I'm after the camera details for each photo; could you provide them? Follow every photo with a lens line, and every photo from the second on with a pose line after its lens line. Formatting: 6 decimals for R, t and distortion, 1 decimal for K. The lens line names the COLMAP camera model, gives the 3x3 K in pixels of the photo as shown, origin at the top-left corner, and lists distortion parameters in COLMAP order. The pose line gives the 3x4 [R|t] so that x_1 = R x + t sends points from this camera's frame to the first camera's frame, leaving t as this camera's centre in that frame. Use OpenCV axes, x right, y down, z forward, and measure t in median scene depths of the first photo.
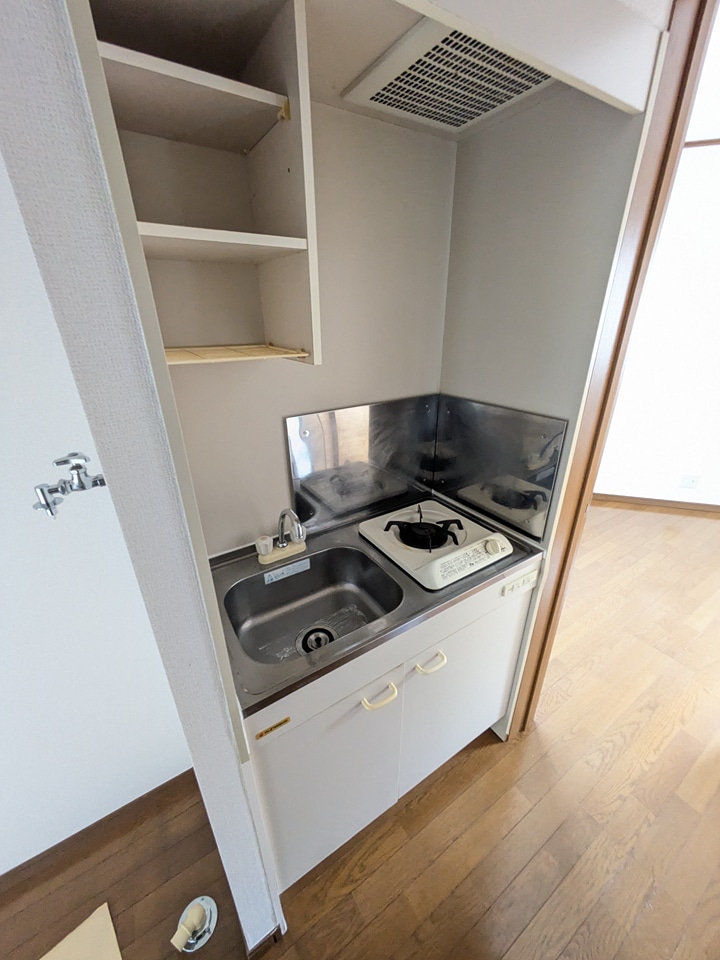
lens RADIAL K [[375.8, 0, 355.2], [0, 375.8, 484.4], [0, 0, 1]] dist [-0.004774, 0.003074]
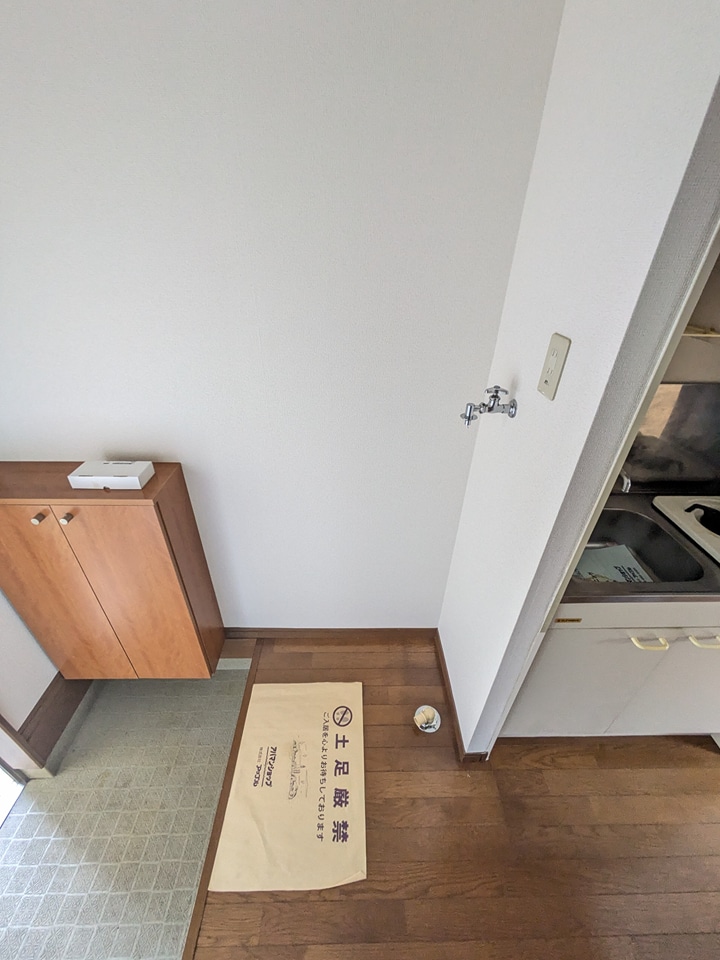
lens RADIAL K [[375.8, 0, 356.3], [0, 375.8, 483.8], [0, 0, 1]] dist [-0.004774, 0.003074]
pose [[0.856251, 0.305591, -0.416470, -0.311115], [-0.241606, 0.949539, 0.200004, 0.070940], [0.456575, -0.070632, 0.886877, -0.335663]]
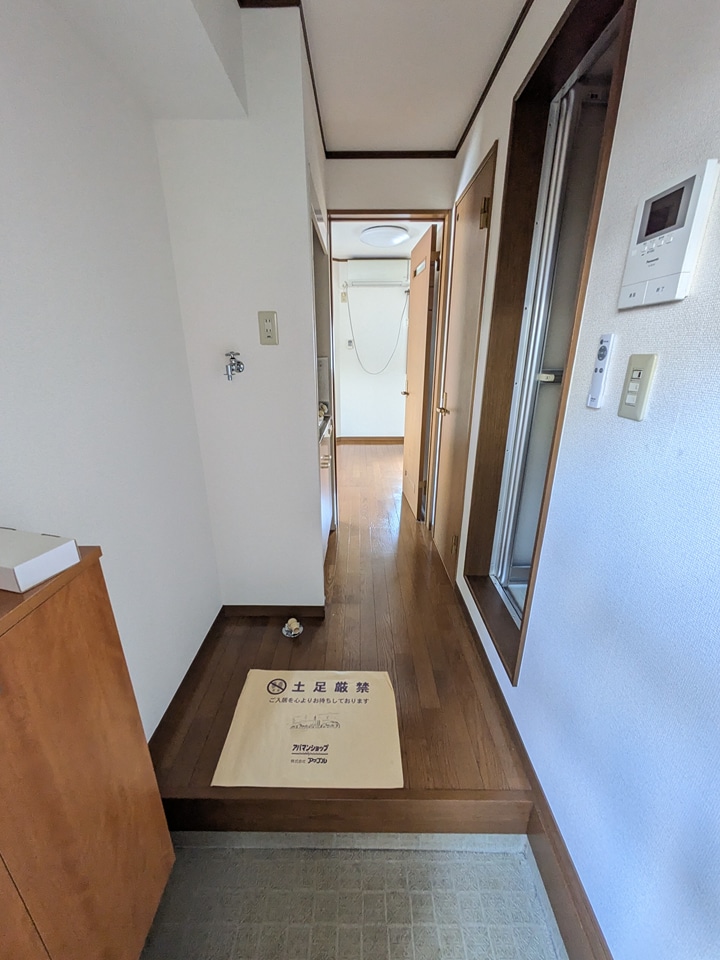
lens RADIAL K [[375.8, 0, 361.8], [0, 375.8, 483.3], [0, 0, 1]] dist [-0.004774, 0.003074]
pose [[0.526855, -0.255140, 0.810757, -1.452670], [0.328576, 0.940862, 0.082565, 0.442968], [-0.783876, 0.222895, 0.579531, -0.432189]]
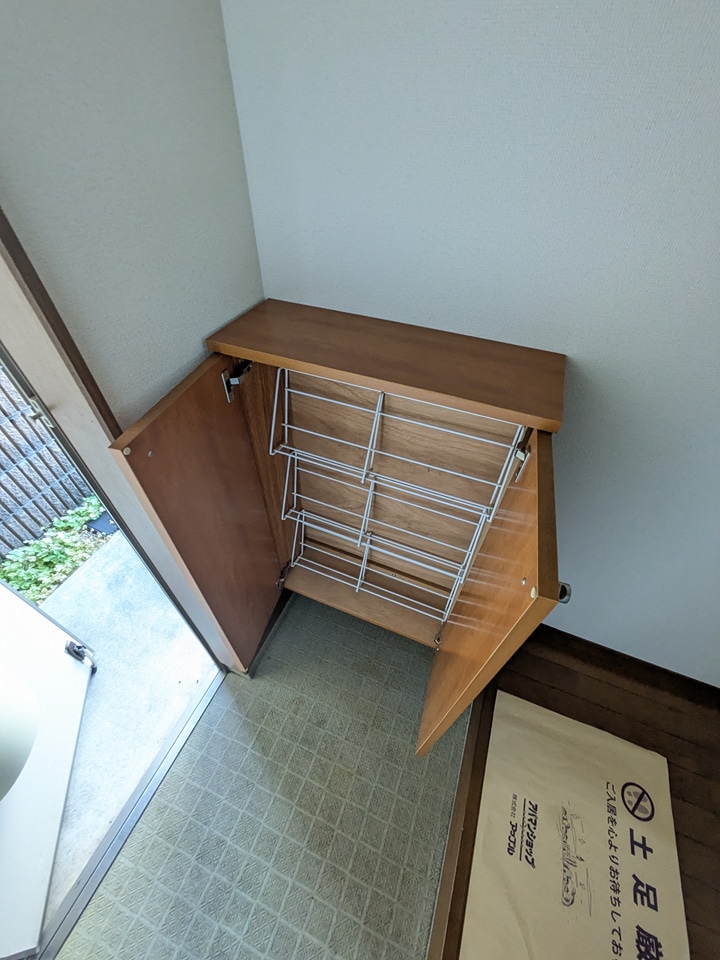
lens RADIAL K [[375.8, 0, 359.0], [0, 375.8, 485.0], [0, 0, 1]] dist [-0.004774, 0.003074]
pose [[0.583081, 0.610871, -0.535586, -1.043397], [-0.354607, 0.784506, 0.508728, 0.353564], [0.730938, -0.106707, 0.674050, -0.211488]]
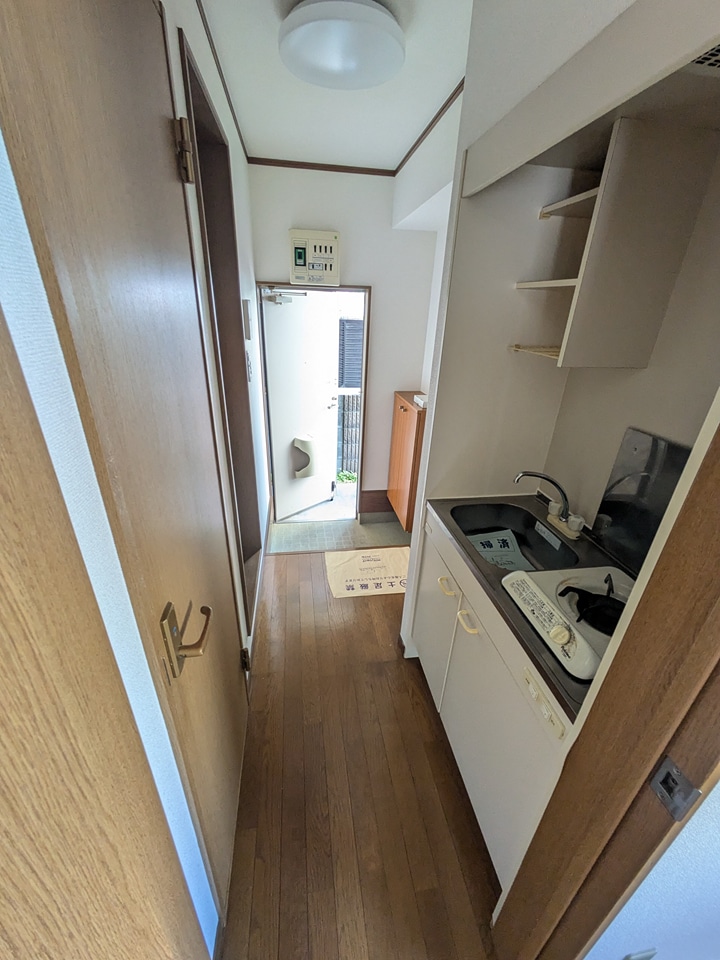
lens RADIAL K [[375.8, 0, 359.7], [0, 375.8, 483.6], [0, 0, 1]] dist [-0.004774, 0.003074]
pose [[-0.387102, 0.393595, -0.833807, 1.011710], [-0.403991, 0.740484, 0.537099, -0.304841], [0.828820, 0.544763, -0.127634, 0.552722]]
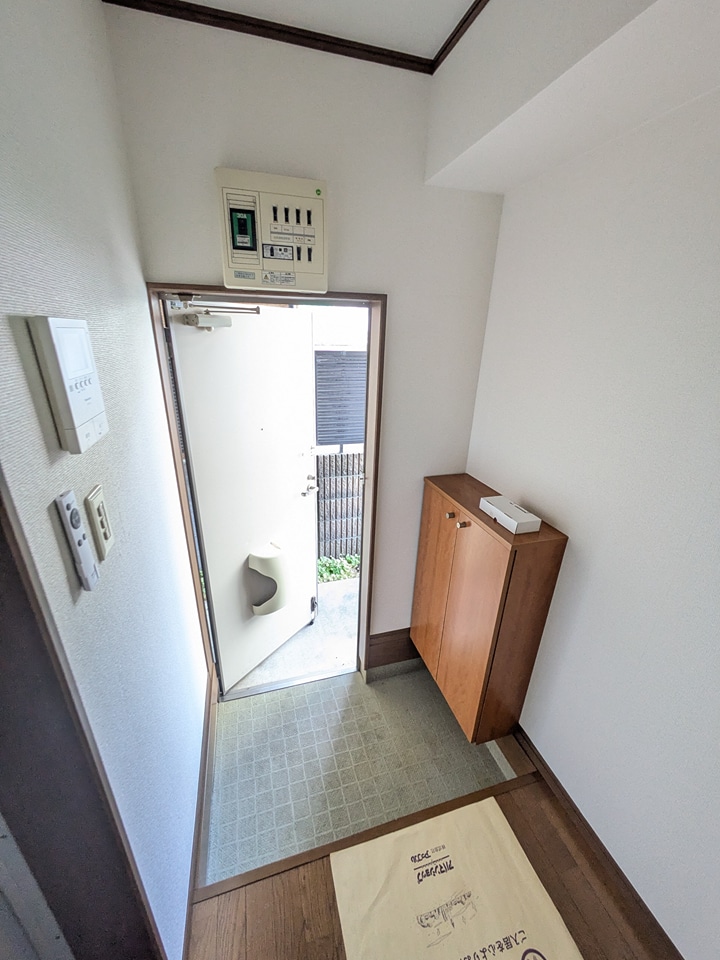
lens RADIAL K [[375.8, 0, 359.2], [0, 375.8, 485.0], [0, 0, 1]] dist [-0.004774, 0.003074]
pose [[-0.265555, 0.367520, -0.891296, -0.174902], [-0.413110, 0.791940, 0.449635, 0.005393], [0.871103, 0.487606, -0.058478, -0.092723]]
